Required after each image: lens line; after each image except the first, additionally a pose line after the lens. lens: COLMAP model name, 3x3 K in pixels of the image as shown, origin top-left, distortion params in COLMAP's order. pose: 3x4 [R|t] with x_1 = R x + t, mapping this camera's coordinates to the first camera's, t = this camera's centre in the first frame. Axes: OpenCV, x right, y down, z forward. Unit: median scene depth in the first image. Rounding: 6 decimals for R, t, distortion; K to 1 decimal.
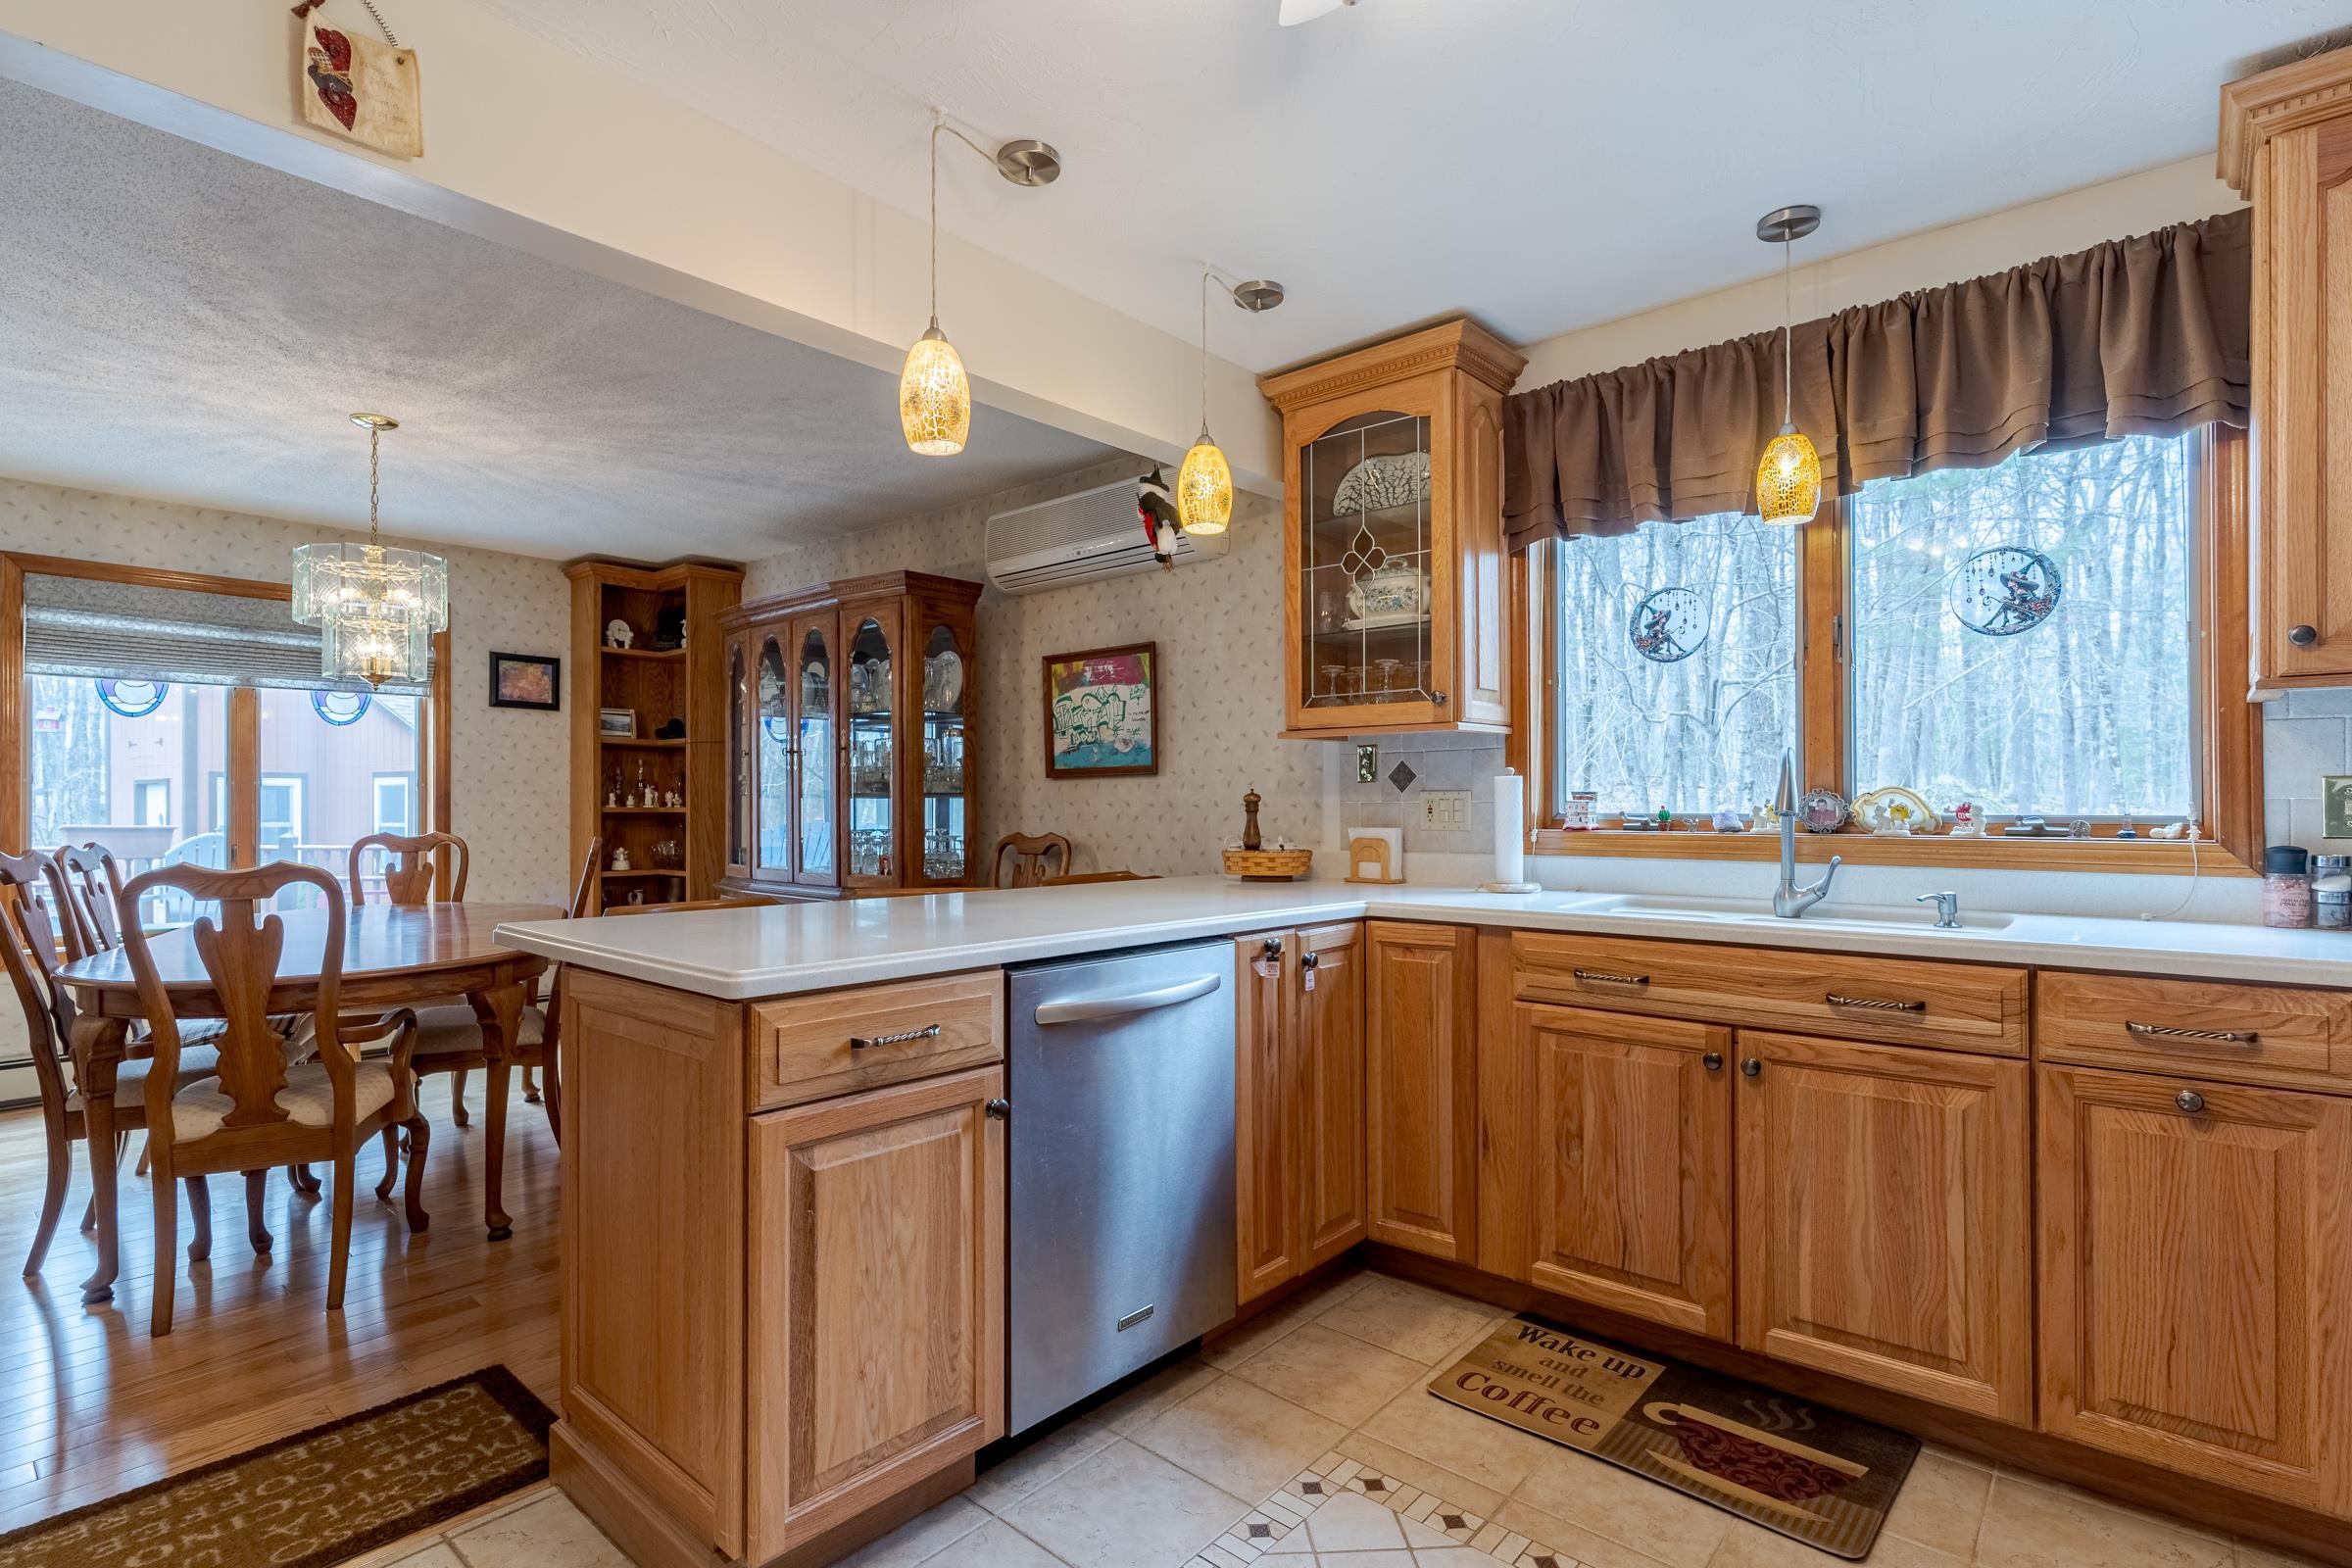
lens RADIAL K [[1125.0, 0, 1145.7], [0, 1125.0, 805.5], [0, 0, 1]] dist [0.004084, -0.001604]
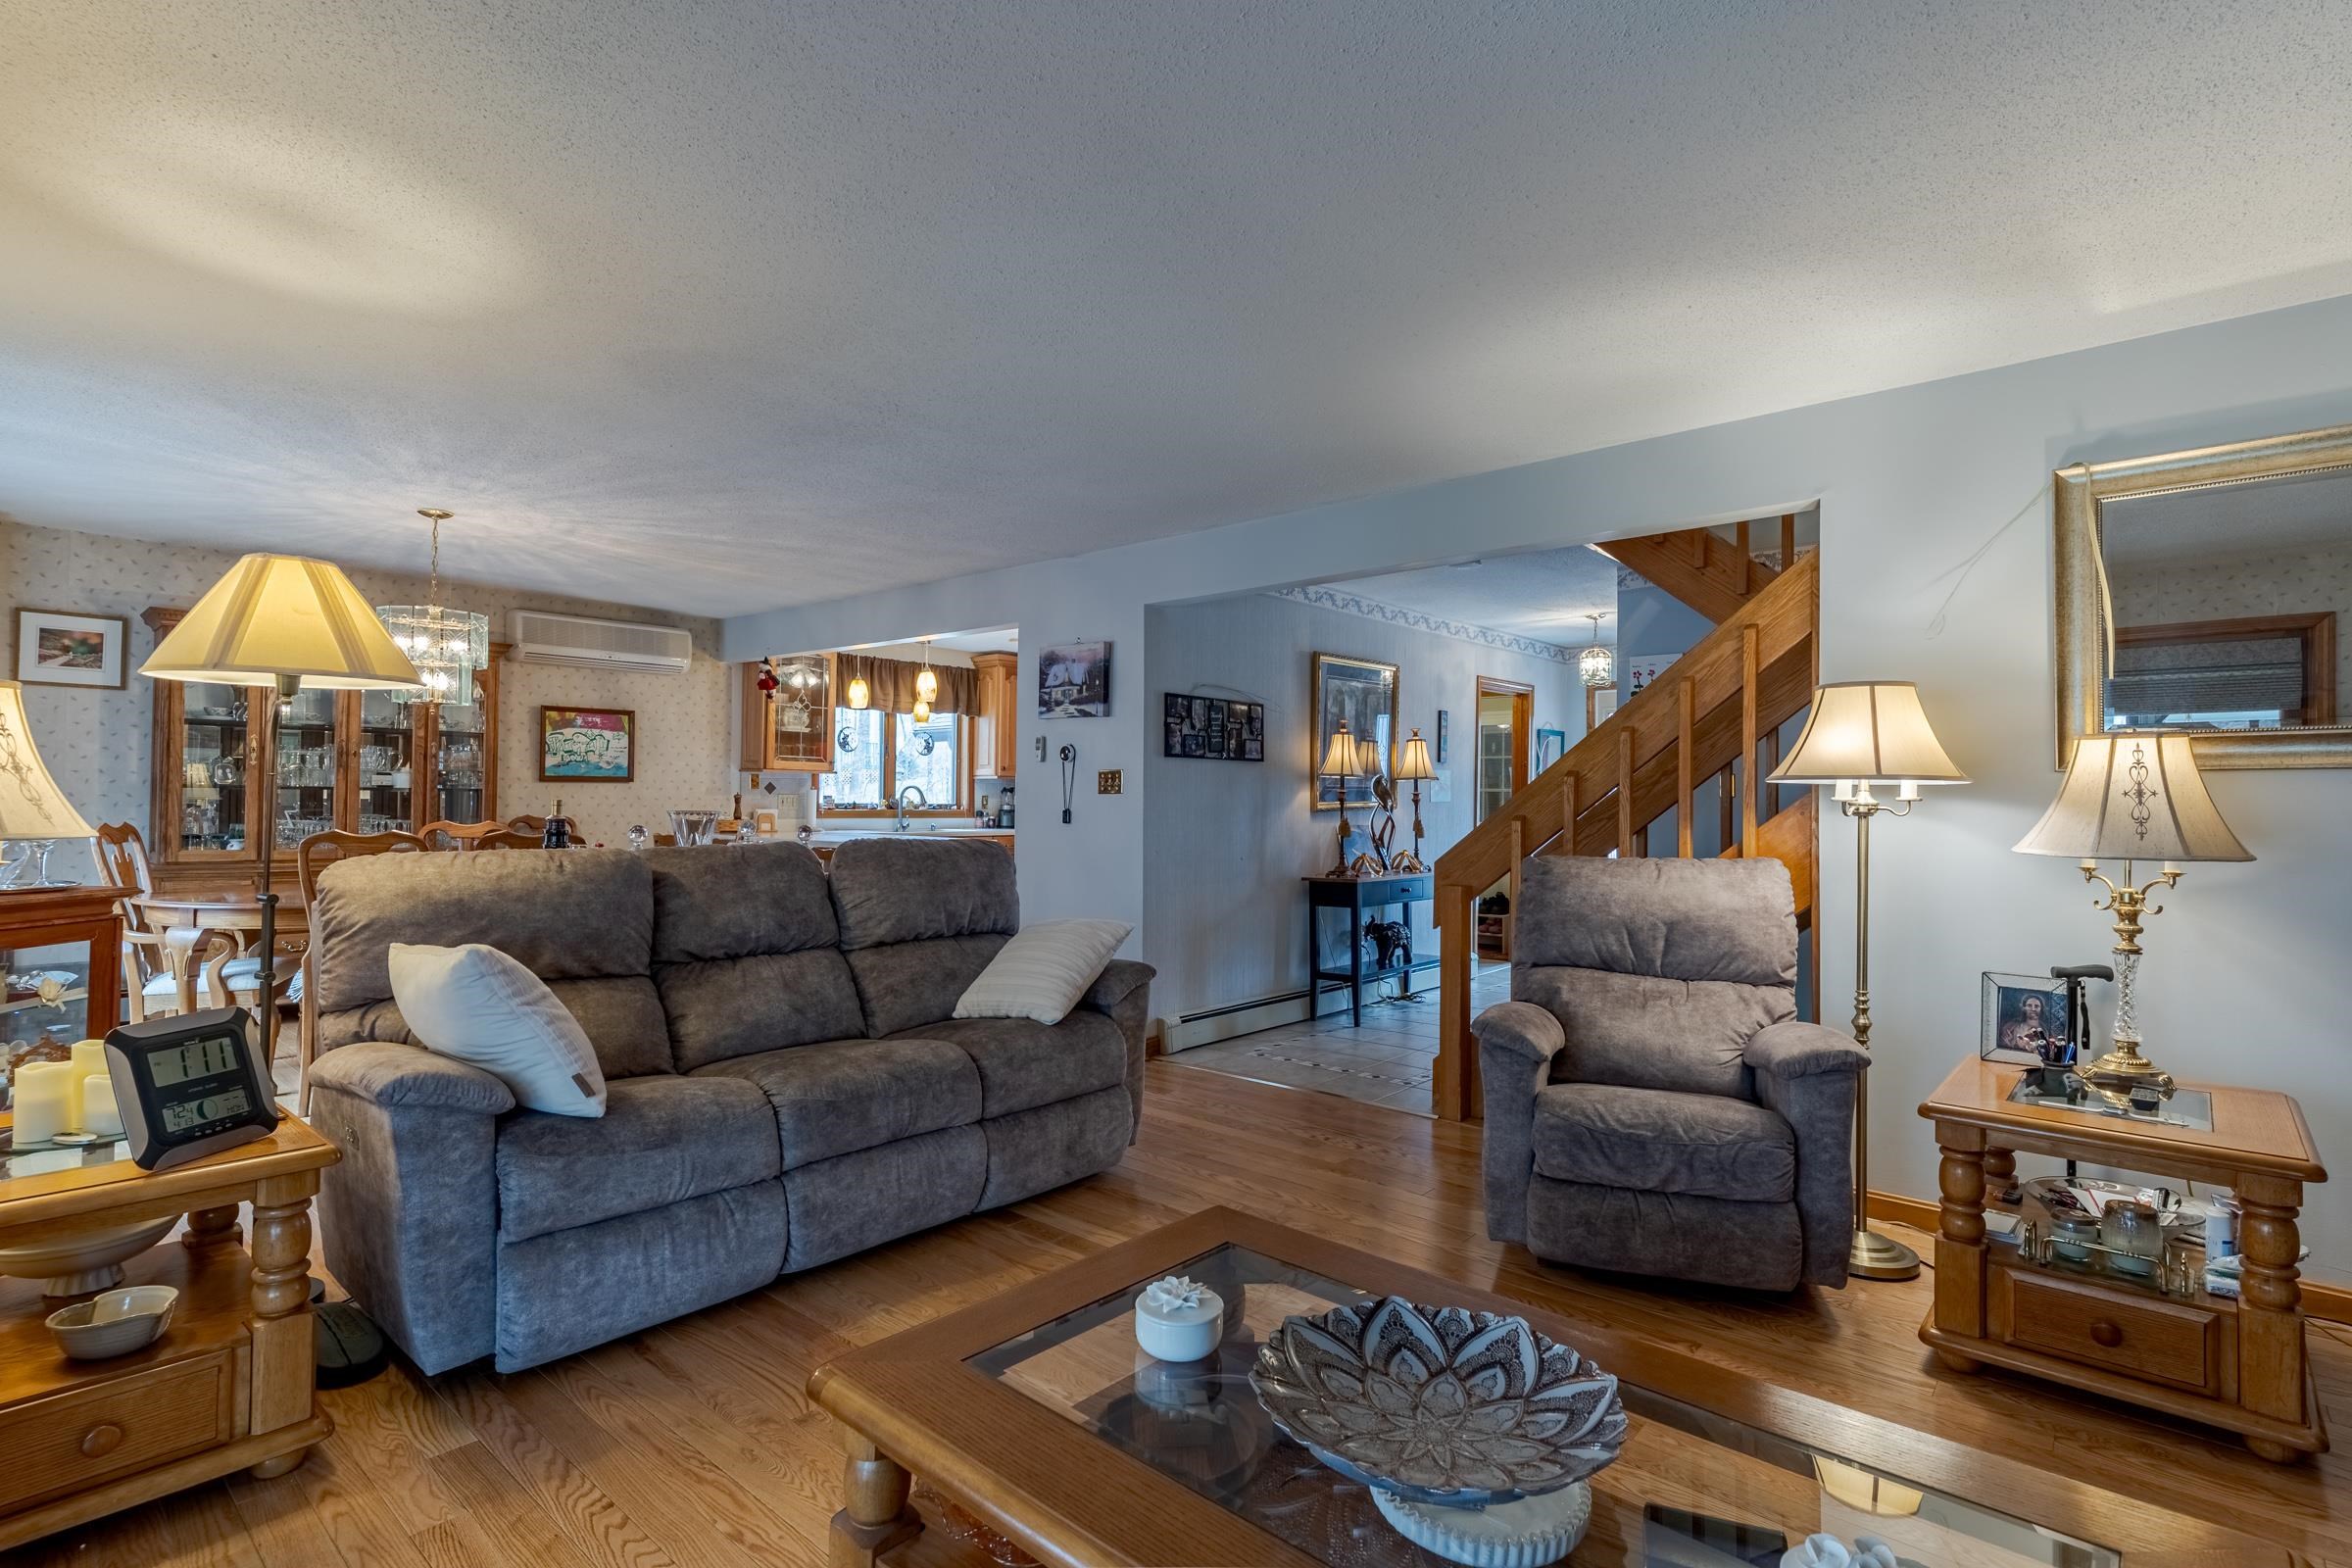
lens RADIAL K [[1125.0, 0, 1178.7], [0, 1125.0, 781.7], [0, 0, 1]] dist [0.004084, -0.001604]
pose [[-0.007882, 0.015292, 0.999852, -2.185738], [-0.012012, 0.999809, -0.015386, -0.012250], [-0.999897, -0.012132, -0.007697, 0.132968]]
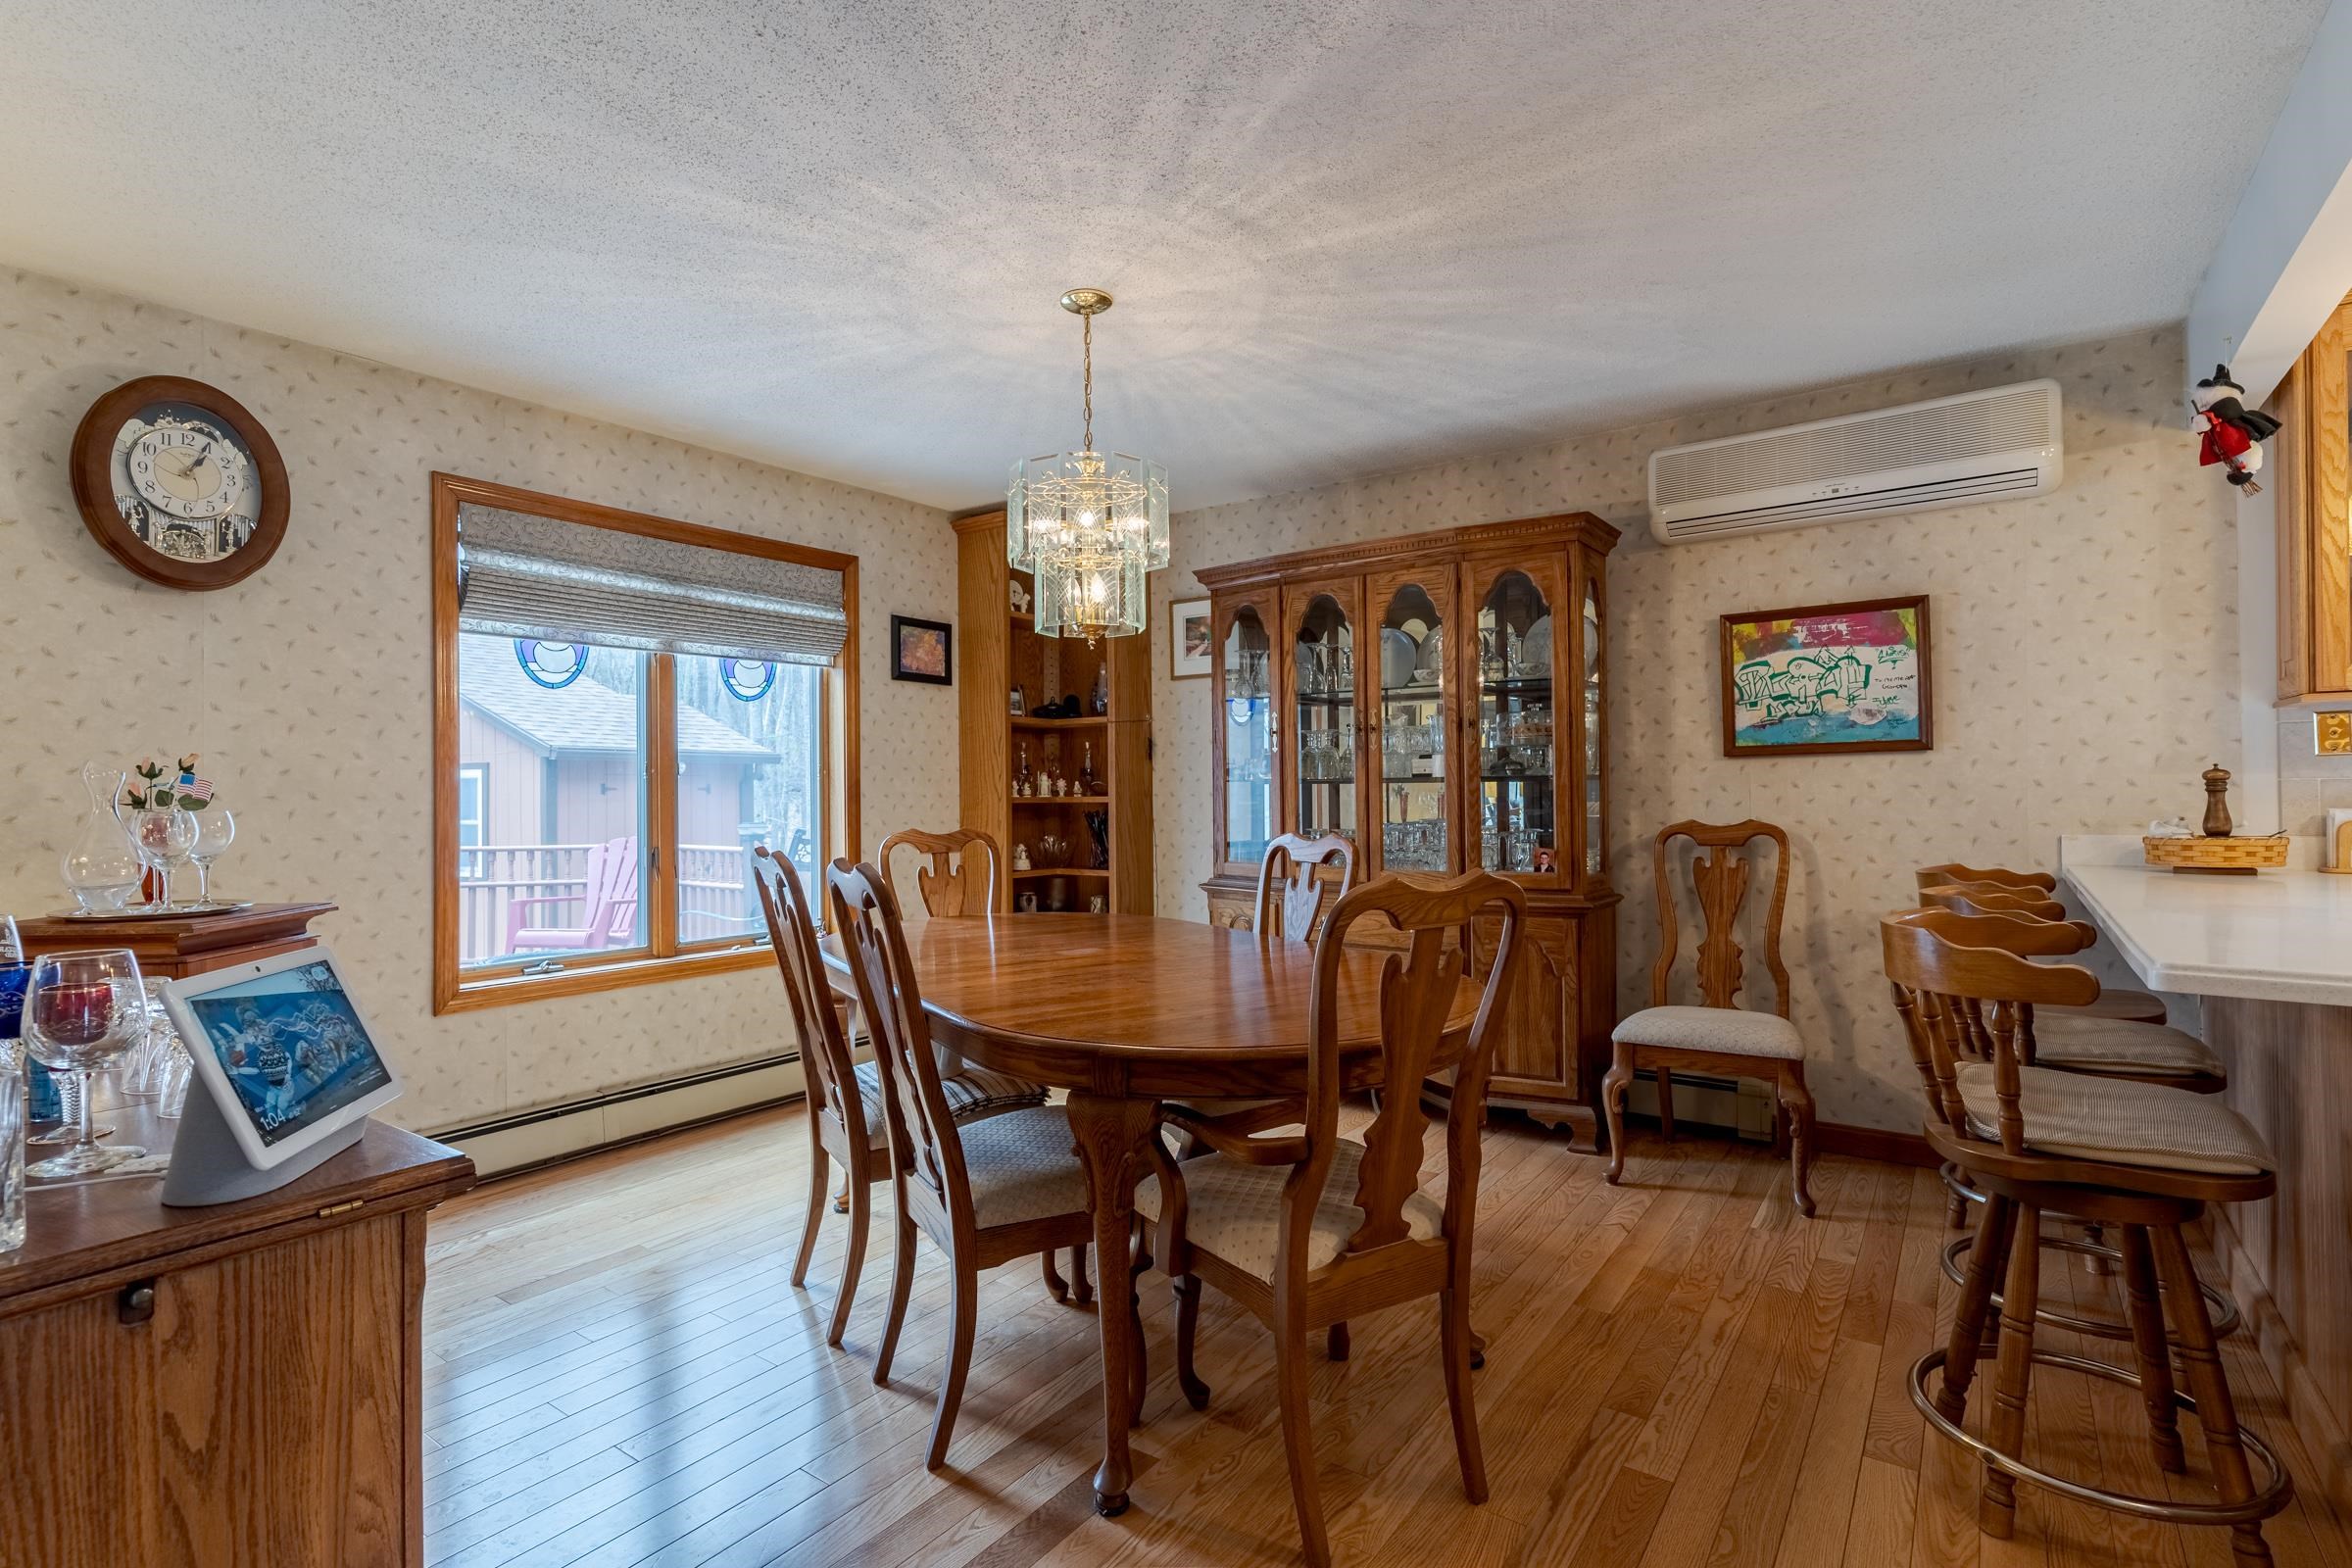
lens RADIAL K [[1125.0, 0, 1162.7], [0, 1125.0, 795.1], [0, 0, 1]] dist [0.004084, -0.001604]
pose [[0.996019, -0.008716, 0.088719, -0.760920], [0.008852, 0.999960, -0.001140, 0.002429], [-0.088706, 0.001921, 0.996056, 0.236554]]
